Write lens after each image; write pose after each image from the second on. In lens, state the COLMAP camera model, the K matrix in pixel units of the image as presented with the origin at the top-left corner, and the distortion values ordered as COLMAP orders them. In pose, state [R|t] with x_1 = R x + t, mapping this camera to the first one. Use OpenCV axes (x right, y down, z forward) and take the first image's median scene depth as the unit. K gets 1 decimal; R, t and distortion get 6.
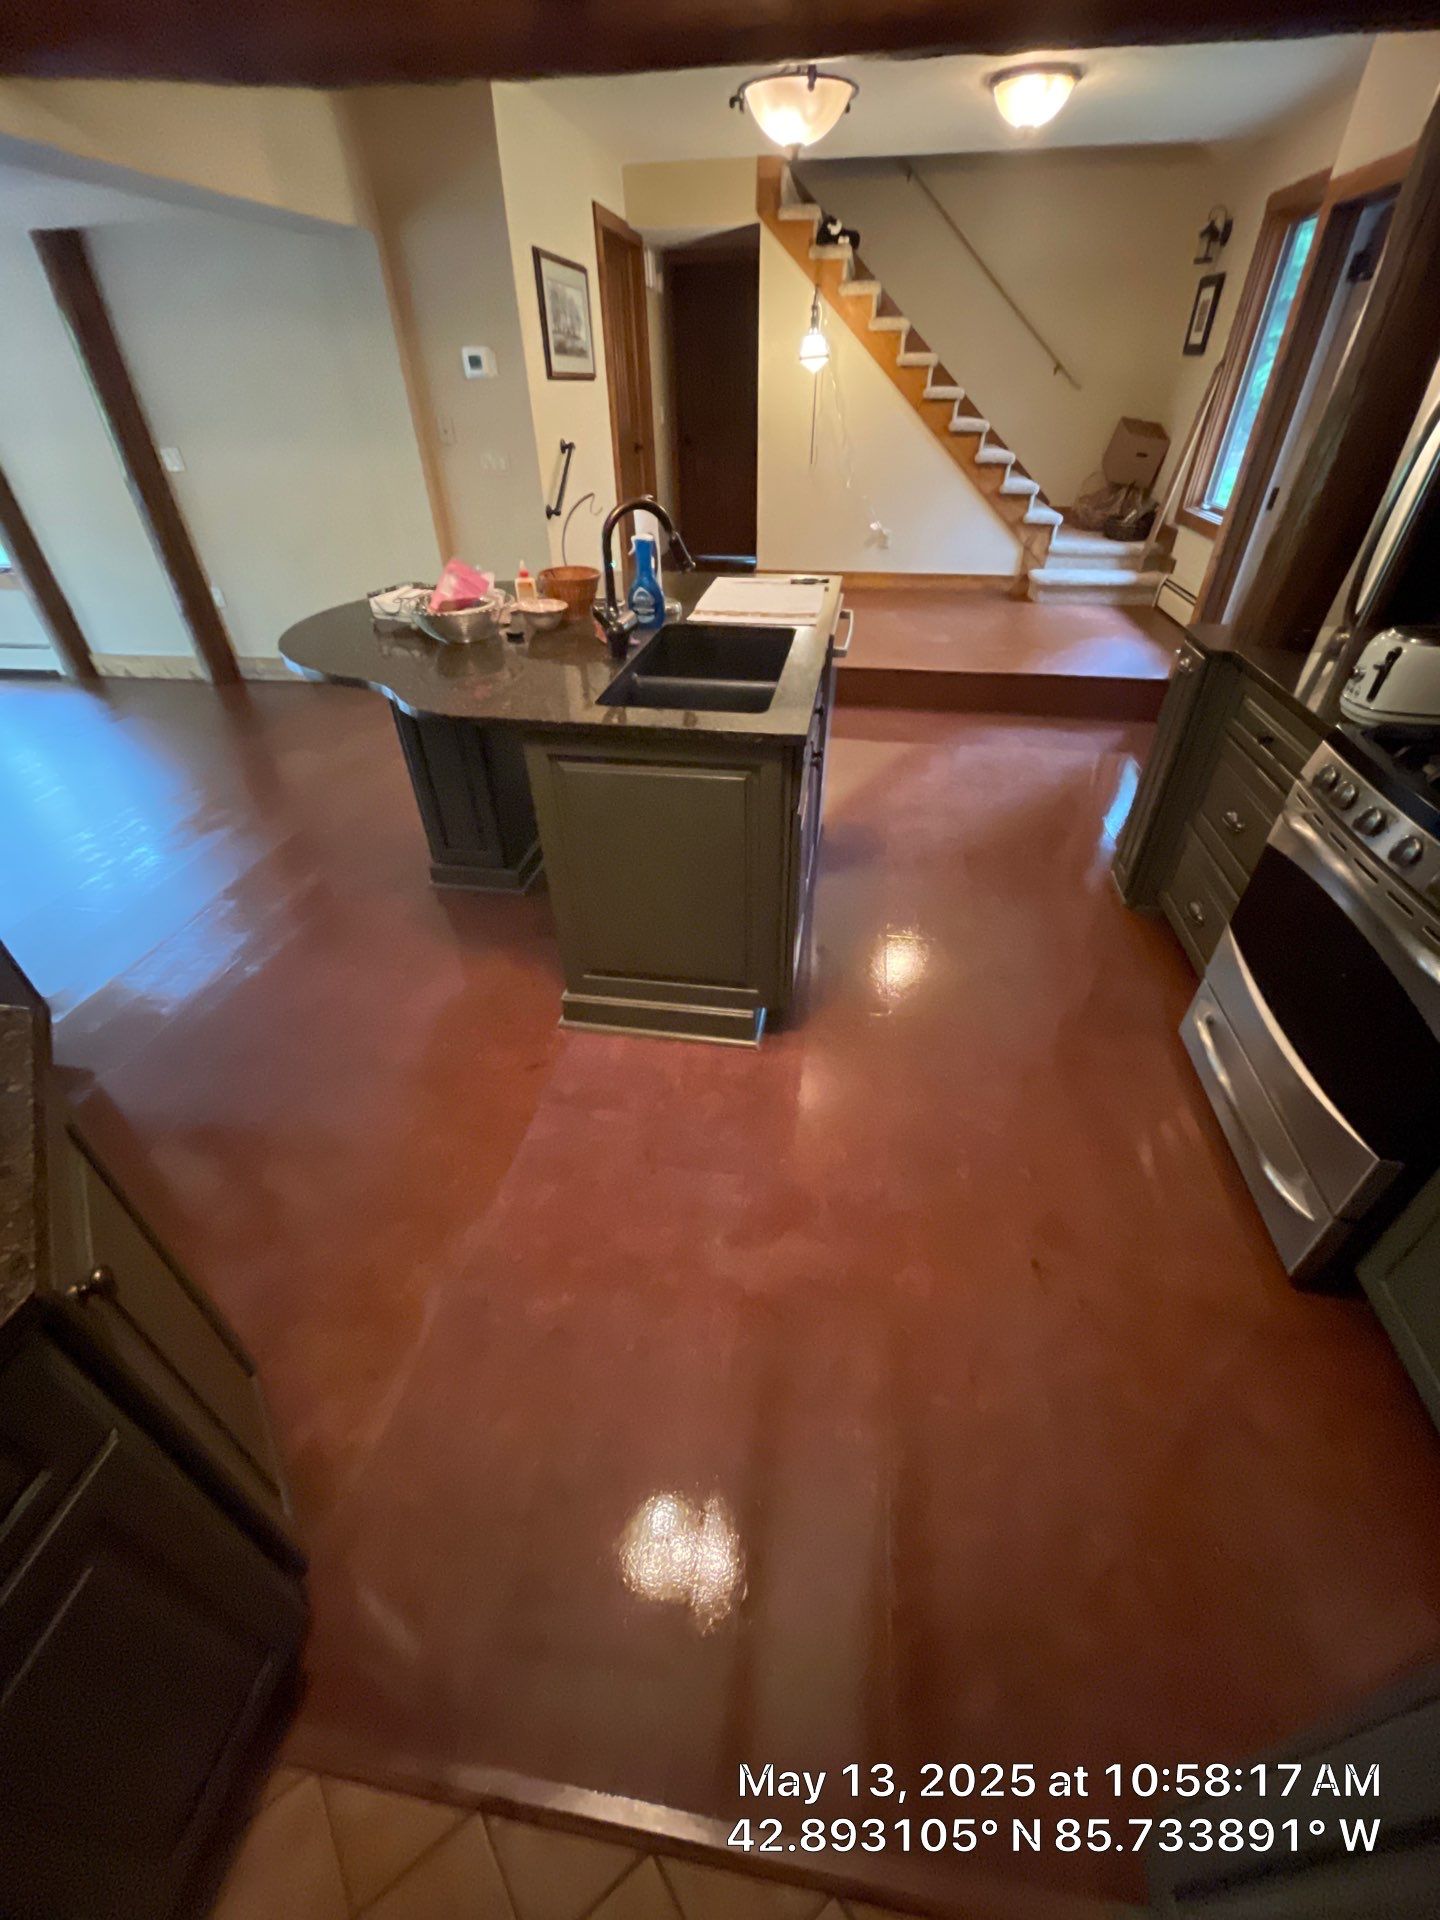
lens RADIAL K [[772.2, 0, 733.0], [0, 772.2, 949.4], [0, 0, 1]] dist [-0.005776, 0.009556]
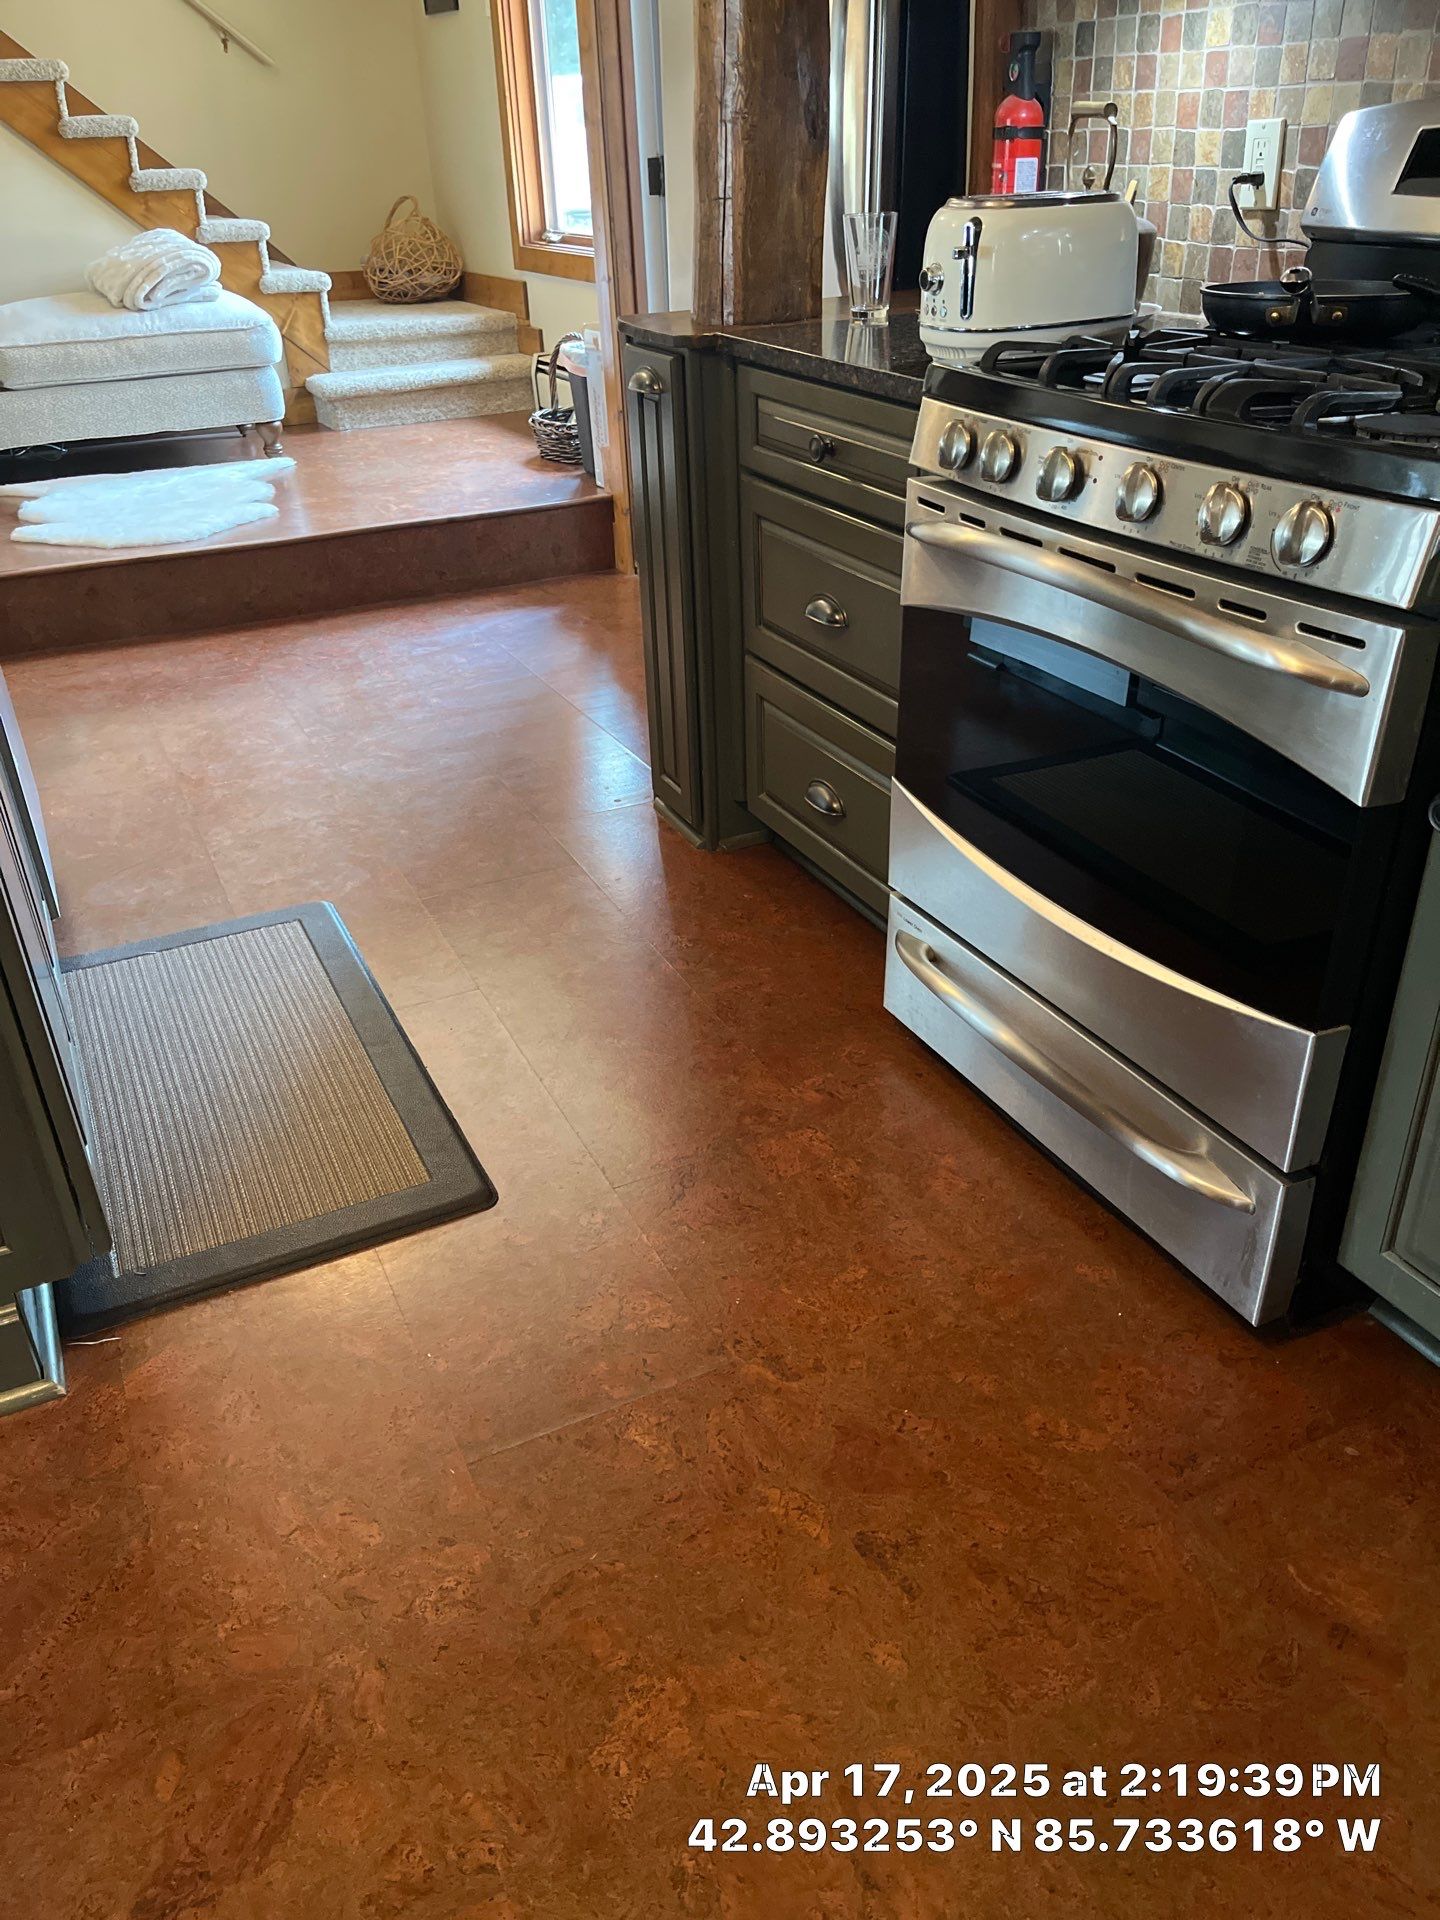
lens RADIAL K [[1449.5, 0, 720.0], [0, 1449.5, 960.0], [0, 0, 1]] dist [0.101585, -0.149721]
pose [[0.821447, -0.294893, 0.488121, 0.003977], [0.359210, 0.932345, -0.041240, 0.034534], [-0.442936, 0.209214, 0.871801, 0.081520]]
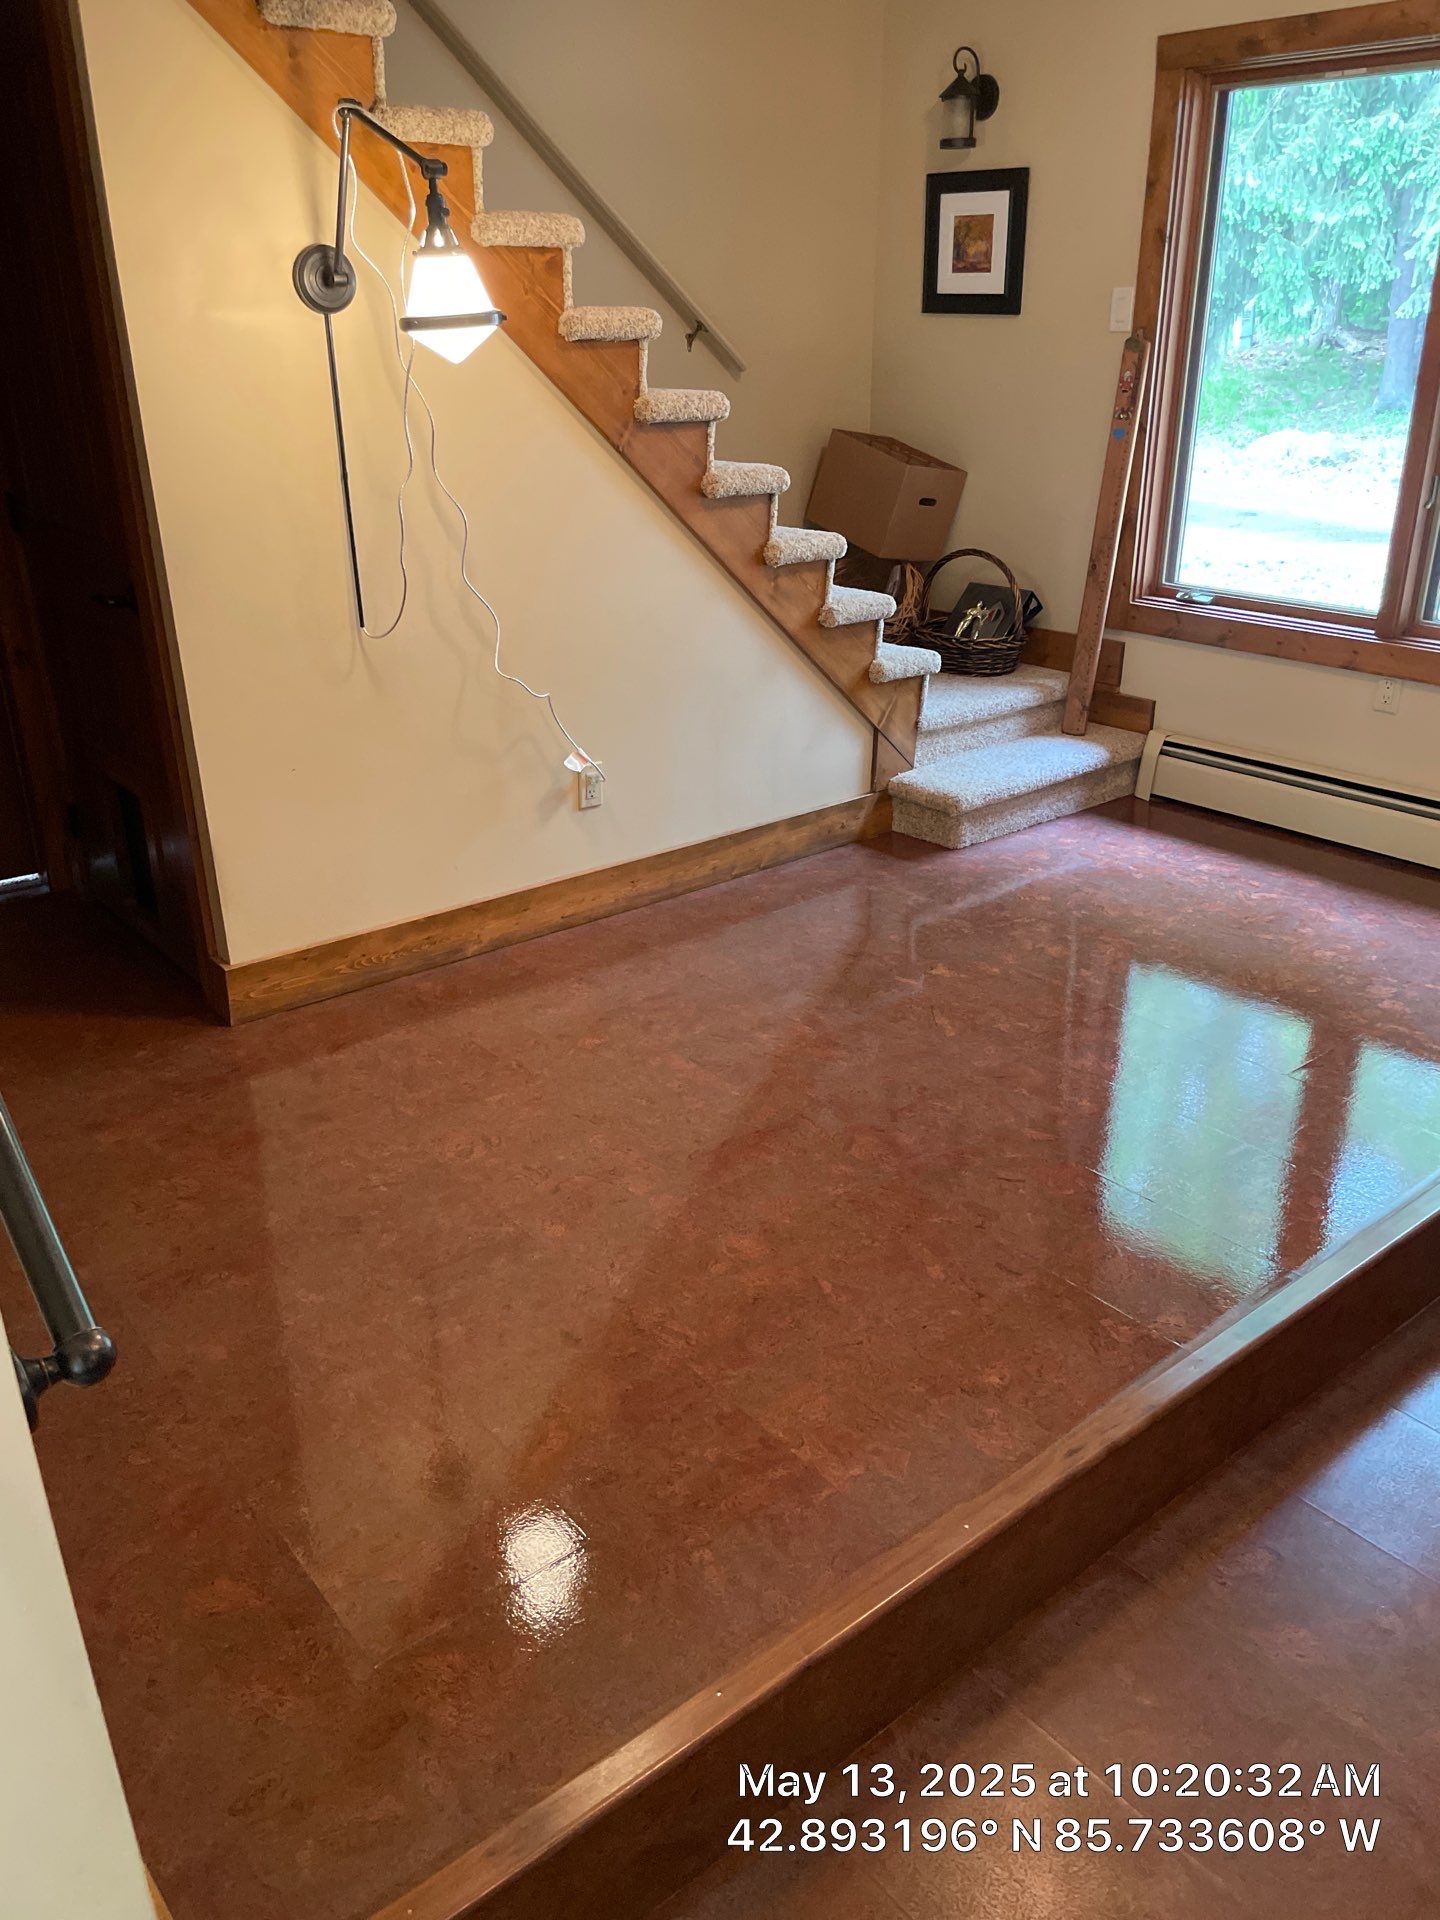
lens RADIAL K [[1449.5, 0, 720.0], [0, 1449.5, 960.0], [0, 0, 1]] dist [0.101585, -0.149721]
pose [[0.672918, -0.298519, 0.676807, -0.259051], [0.442497, 0.895645, -0.044913, -0.481205], [-0.592771, 0.329708, 0.734789, 0.612947]]
